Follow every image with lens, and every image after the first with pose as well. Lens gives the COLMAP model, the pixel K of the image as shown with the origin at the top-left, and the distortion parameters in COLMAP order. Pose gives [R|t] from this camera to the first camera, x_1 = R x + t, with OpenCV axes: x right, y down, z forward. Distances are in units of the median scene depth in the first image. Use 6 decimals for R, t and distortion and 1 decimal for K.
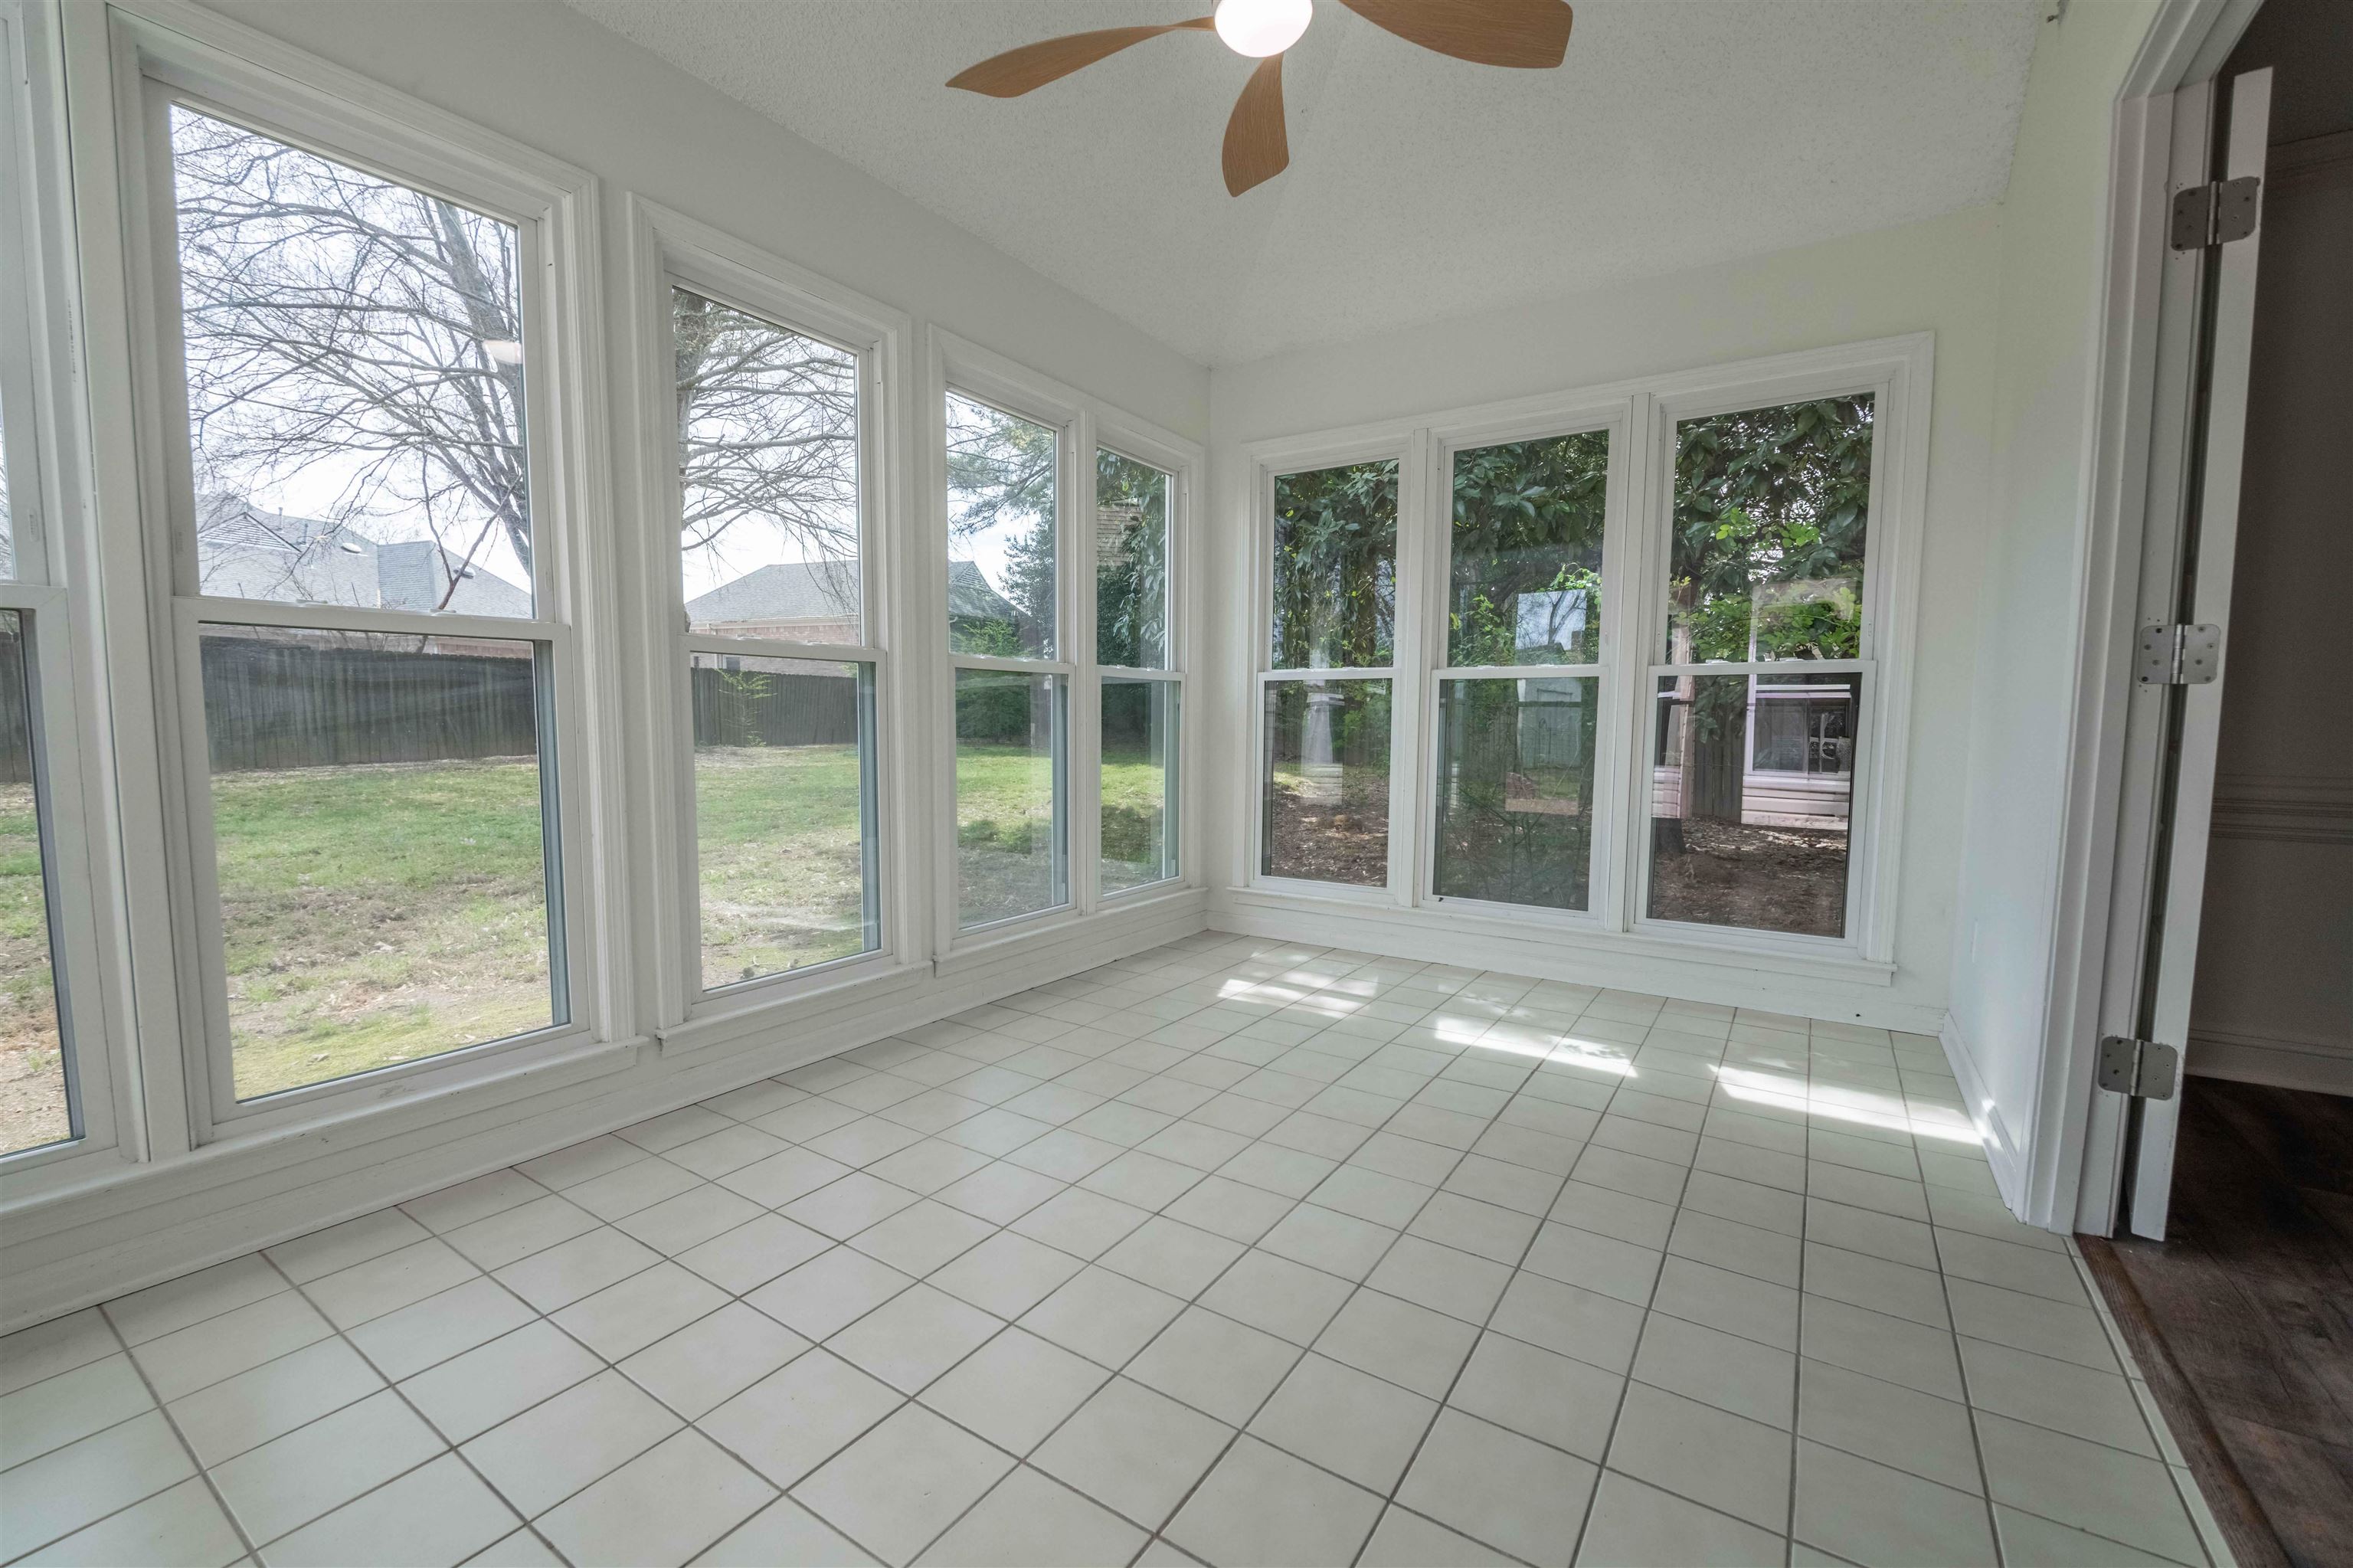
lens RADIAL K [[998.6, 0, 1168.7], [0, 998.6, 804.1], [0, 0, 1]] dist [0.002777, -0.015384]
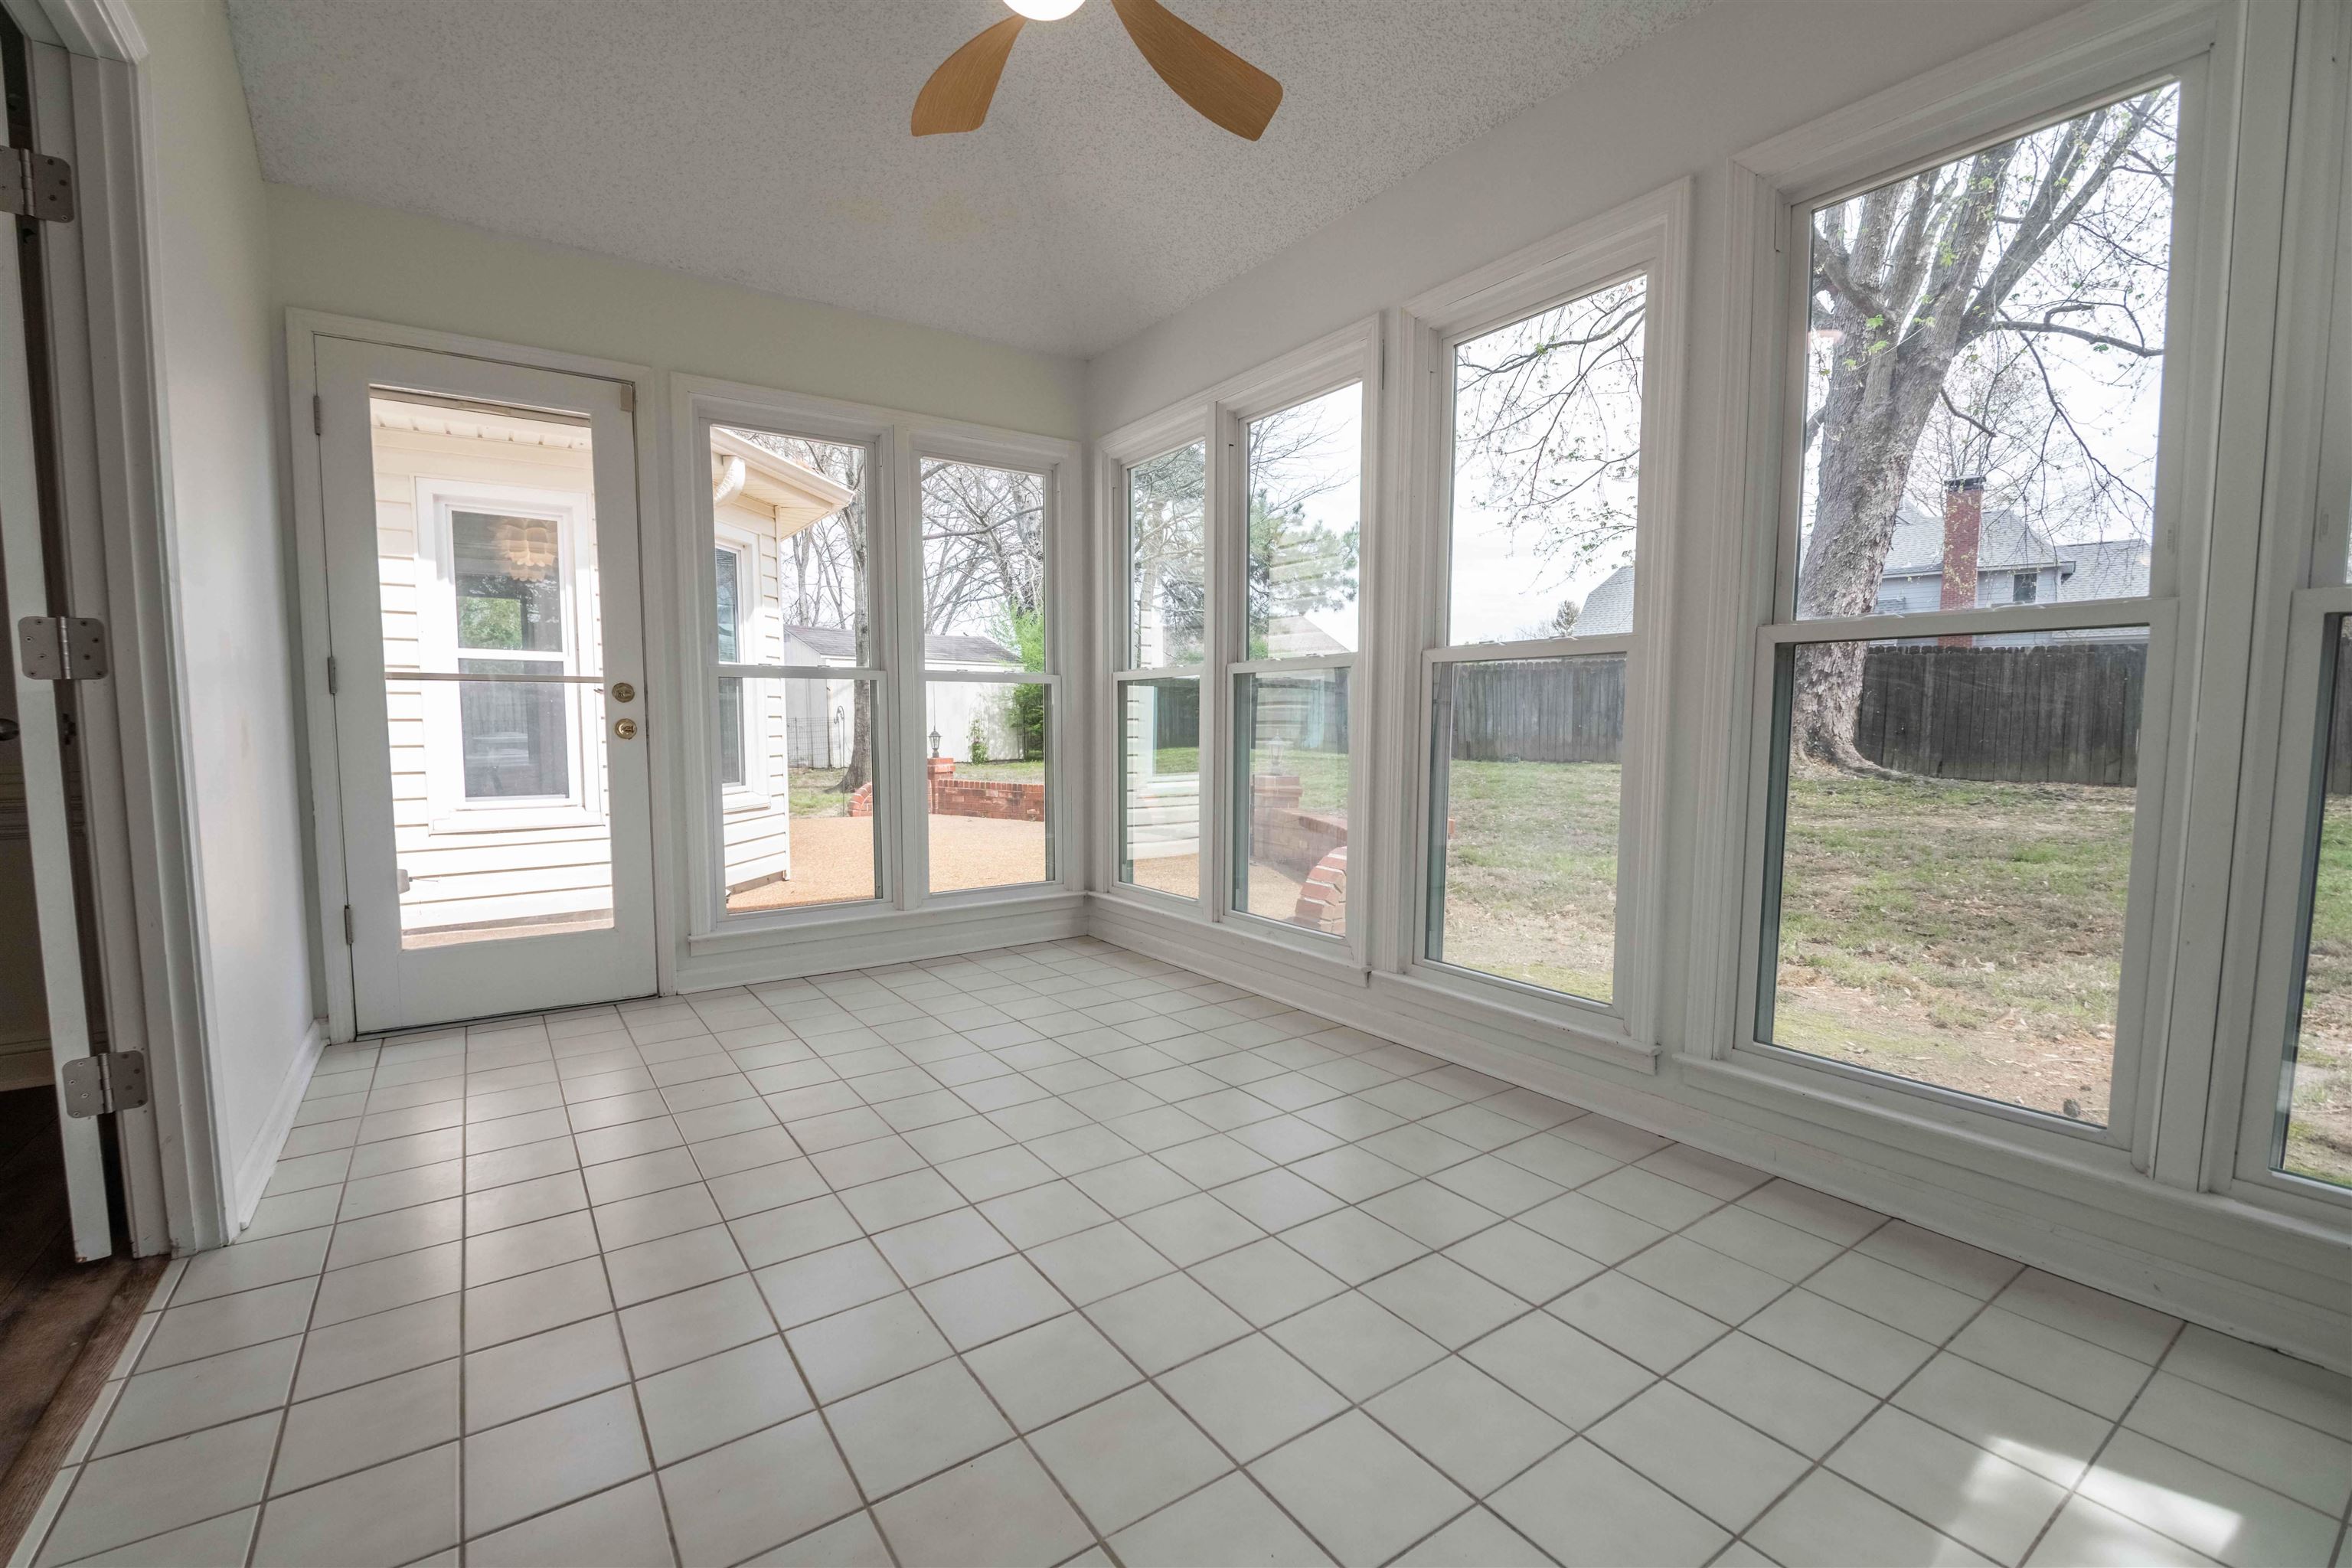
lens RADIAL K [[1000.3, 0, 1120.1], [0, 1000.3, 805.5], [0, 0, 1]] dist [0.000788, -0.014060]
pose [[-0.413383, 0.073821, -0.907560, 0.484672], [-0.080959, 0.989781, 0.117385, -0.064006], [0.906951, 0.122000, -0.403182, 0.763402]]
